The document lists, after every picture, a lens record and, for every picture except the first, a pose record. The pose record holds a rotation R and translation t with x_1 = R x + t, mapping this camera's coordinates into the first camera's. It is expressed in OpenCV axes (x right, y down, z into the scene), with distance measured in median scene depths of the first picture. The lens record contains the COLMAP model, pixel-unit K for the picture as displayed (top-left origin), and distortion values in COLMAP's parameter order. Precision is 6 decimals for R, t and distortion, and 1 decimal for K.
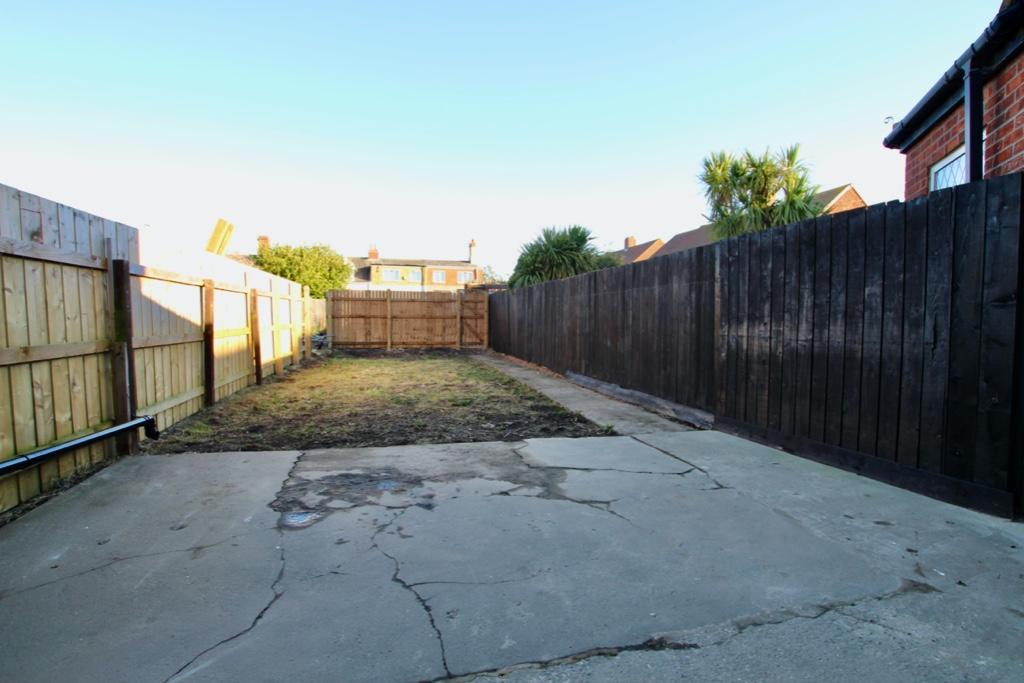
lens RADIAL K [[479.7, 0, 512.0], [0, 479.7, 341.5], [0, 0, 1]] dist [0.000255, 0.000043]
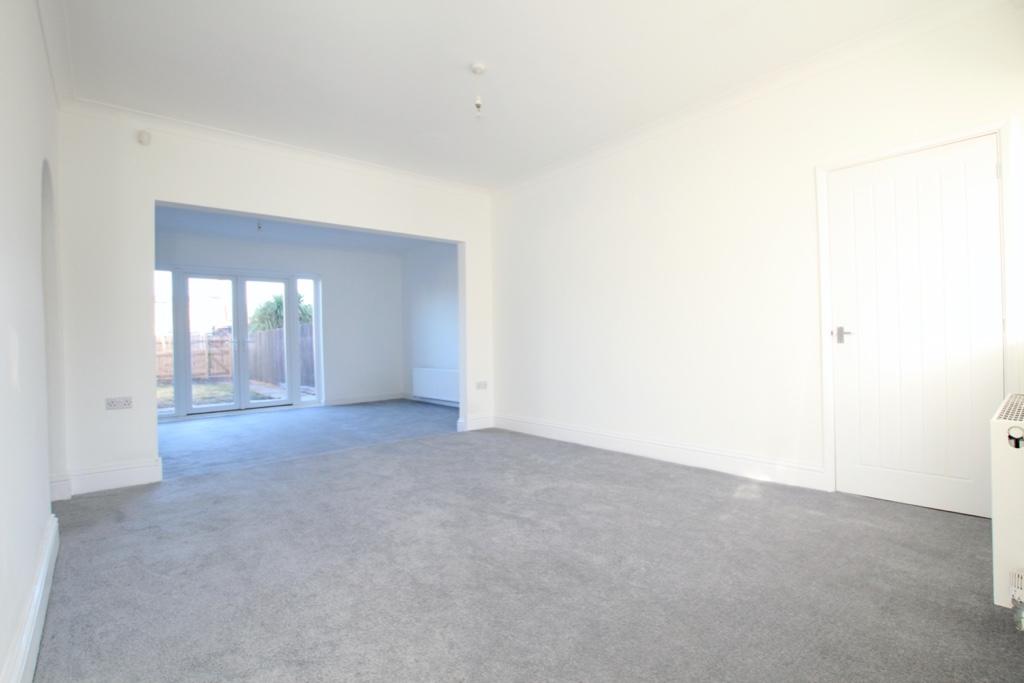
lens RADIAL K [[479.7, 0, 512.0], [0, 479.7, 341.5], [0, 0, 1]] dist [0.000255, 0.000043]
pose [[0.895900, -0.035621, 0.442826, 0.056785], [0.058926, 0.997501, -0.038975, 0.015242], [-0.440331, 0.061012, 0.895760, -0.541005]]
